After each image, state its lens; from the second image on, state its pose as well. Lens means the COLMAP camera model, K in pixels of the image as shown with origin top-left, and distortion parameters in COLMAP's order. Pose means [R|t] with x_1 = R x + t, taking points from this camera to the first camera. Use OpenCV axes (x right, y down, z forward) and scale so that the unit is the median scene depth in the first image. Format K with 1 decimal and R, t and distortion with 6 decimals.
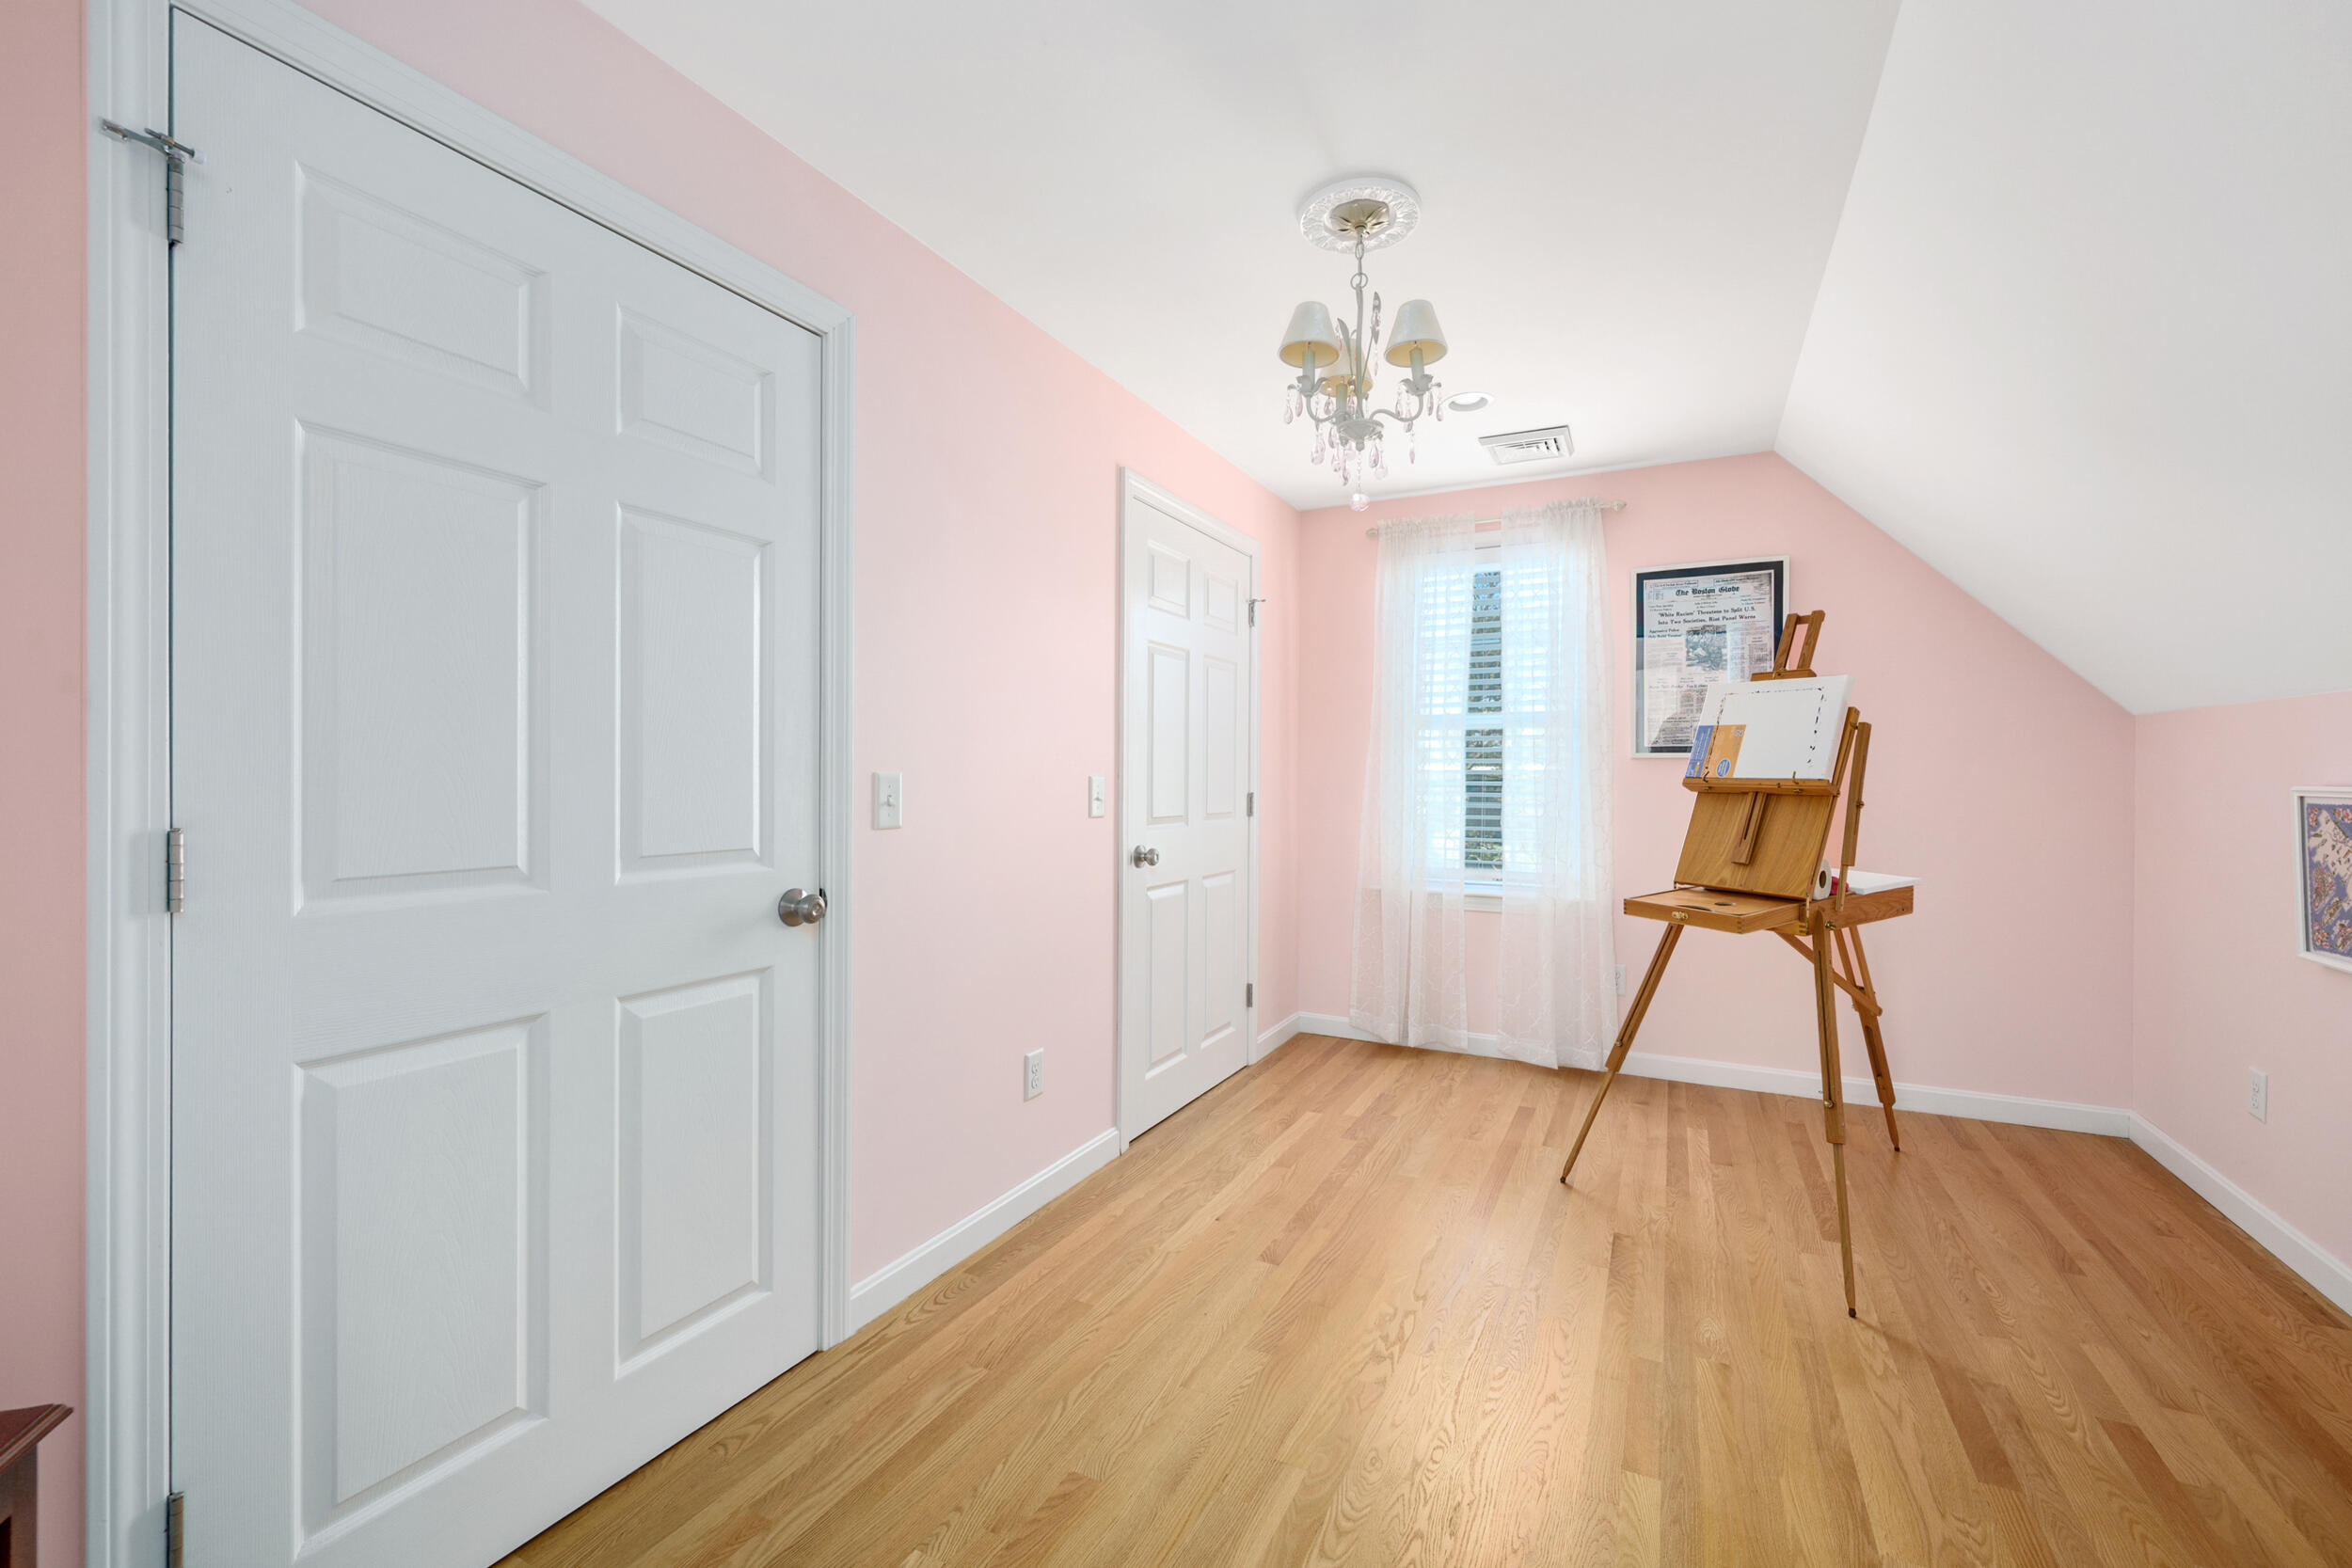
lens RADIAL K [[995.9, 0, 1173.0], [0, 995.9, 780.6], [0, 0, 1]] dist [-0.003373, -0.000486]
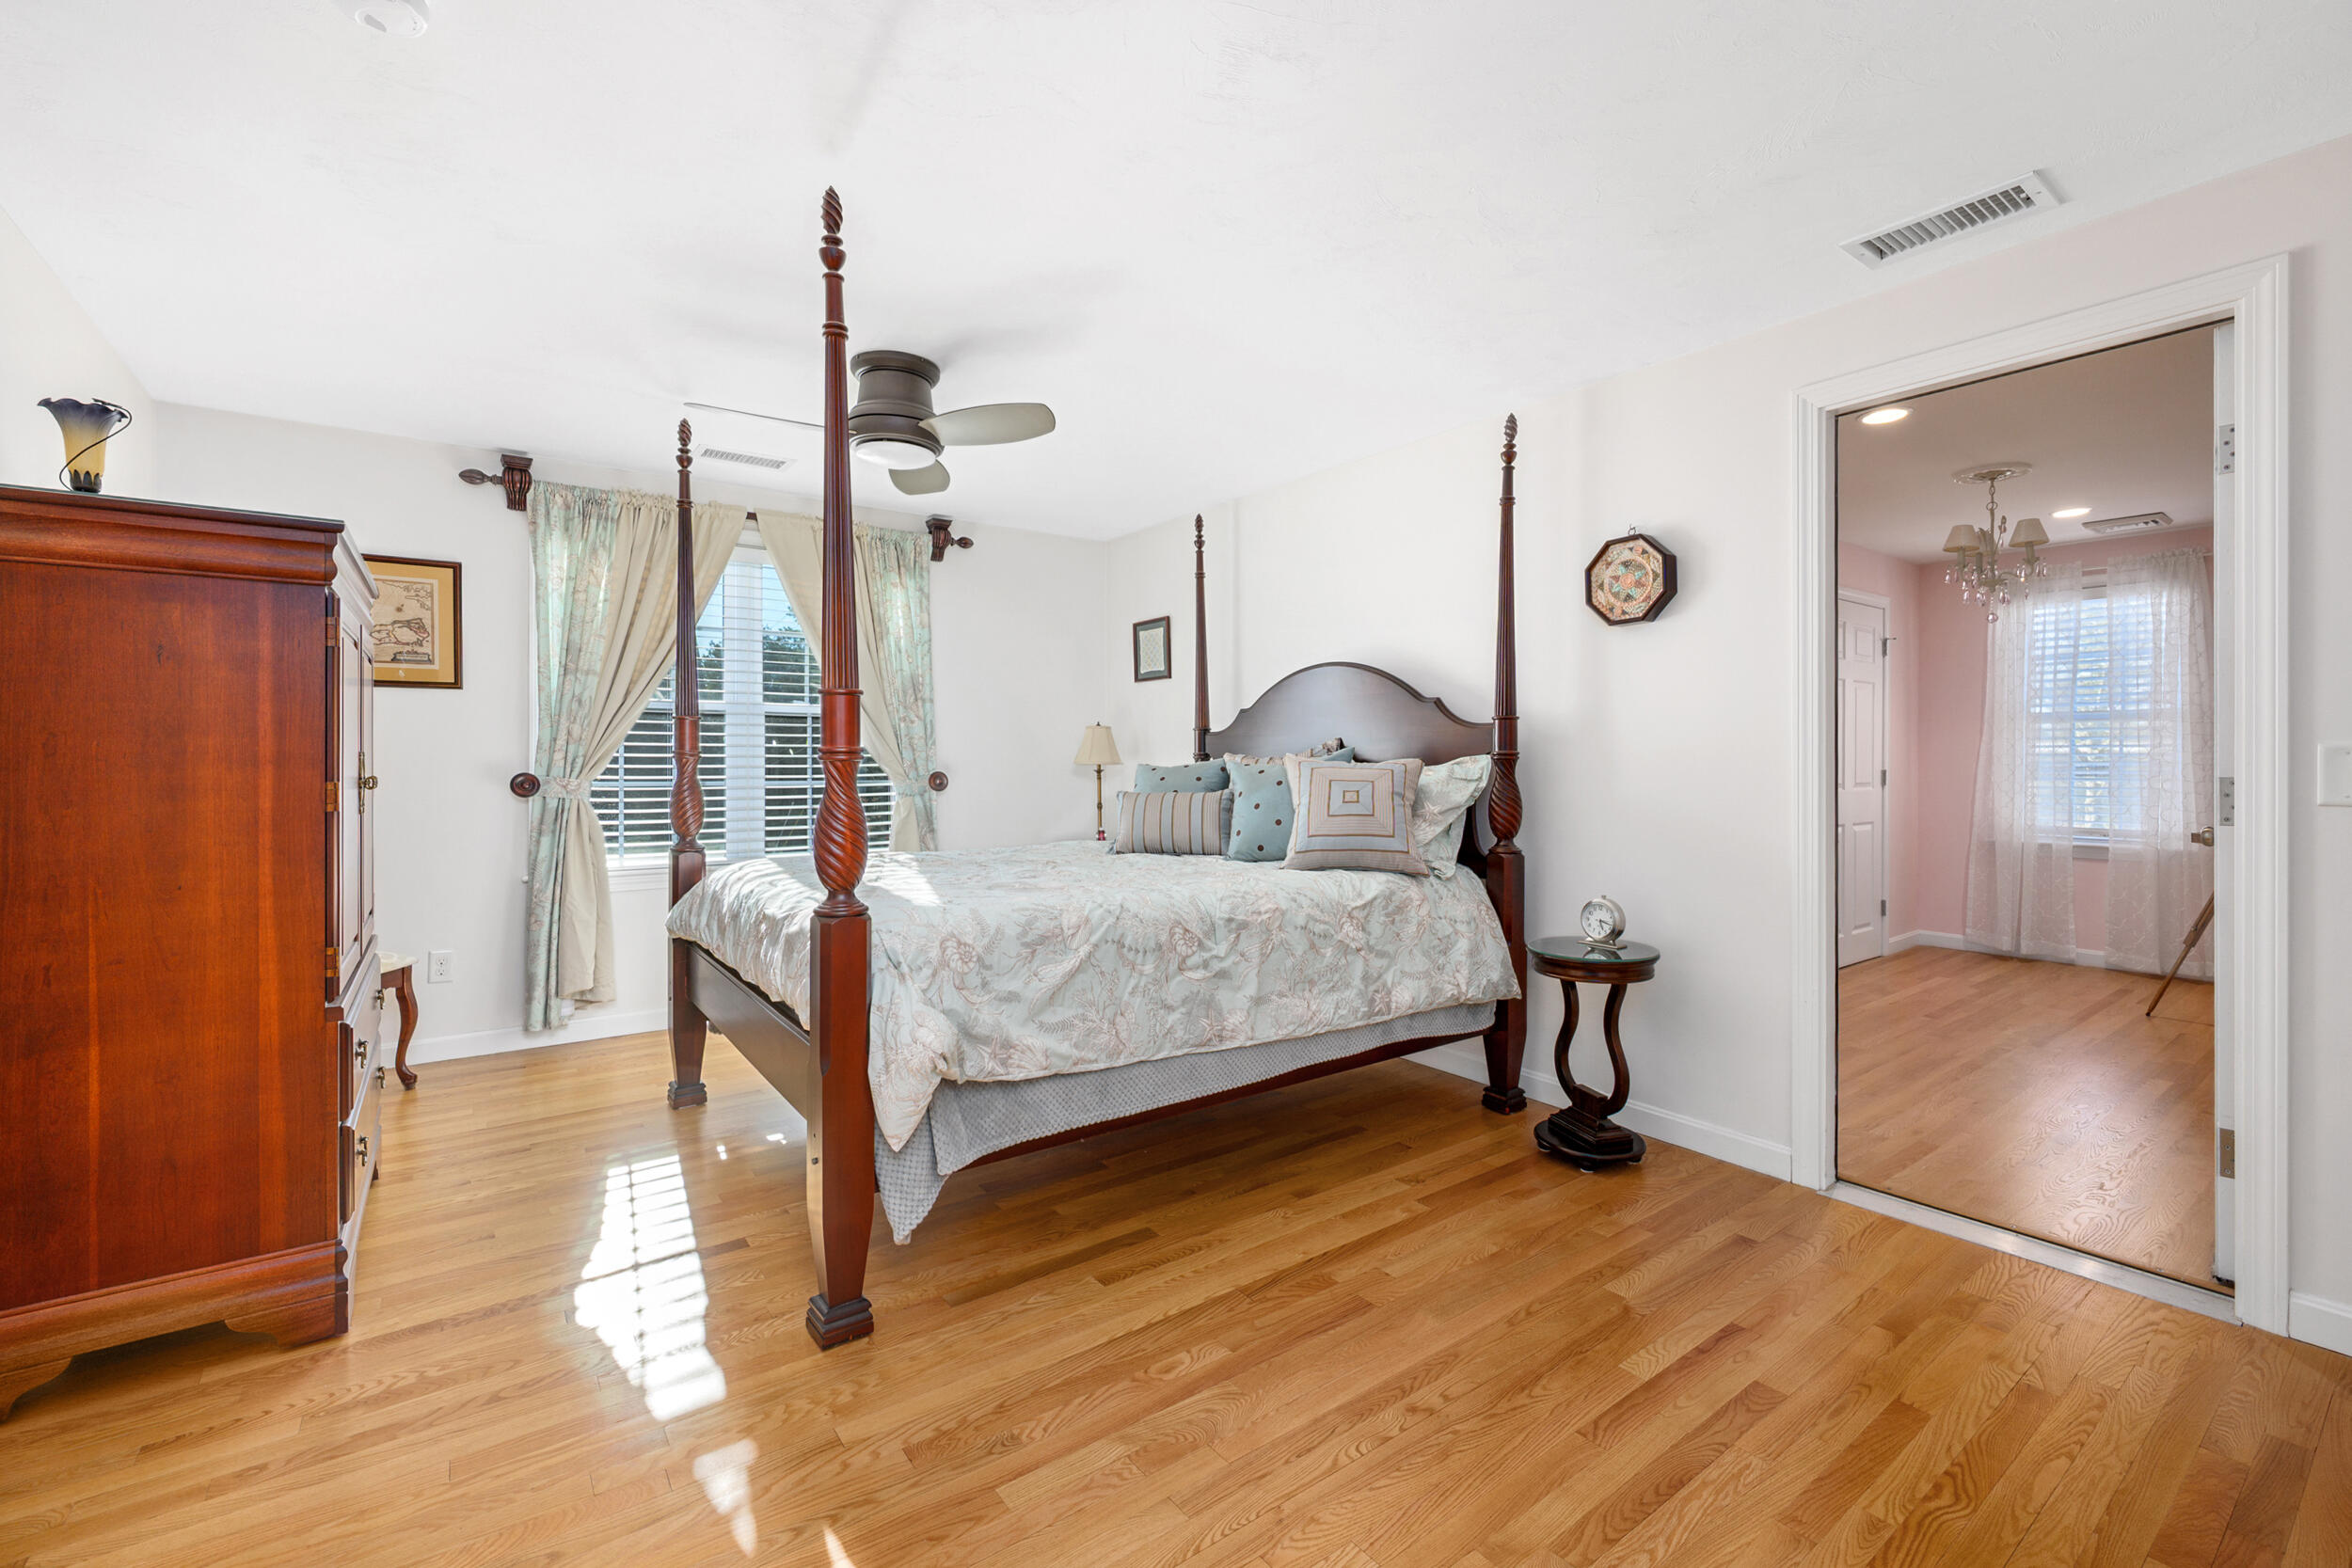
lens RADIAL K [[995.9, 0, 1180.7], [0, 995.9, 766.0], [0, 0, 1]] dist [-0.003373, -0.000486]
pose [[0.894396, -0.001483, -0.447273, -0.193573], [-0.000640, 0.999989, -0.004595, 0.013799], [0.447275, 0.004396, 0.894385, -0.772220]]
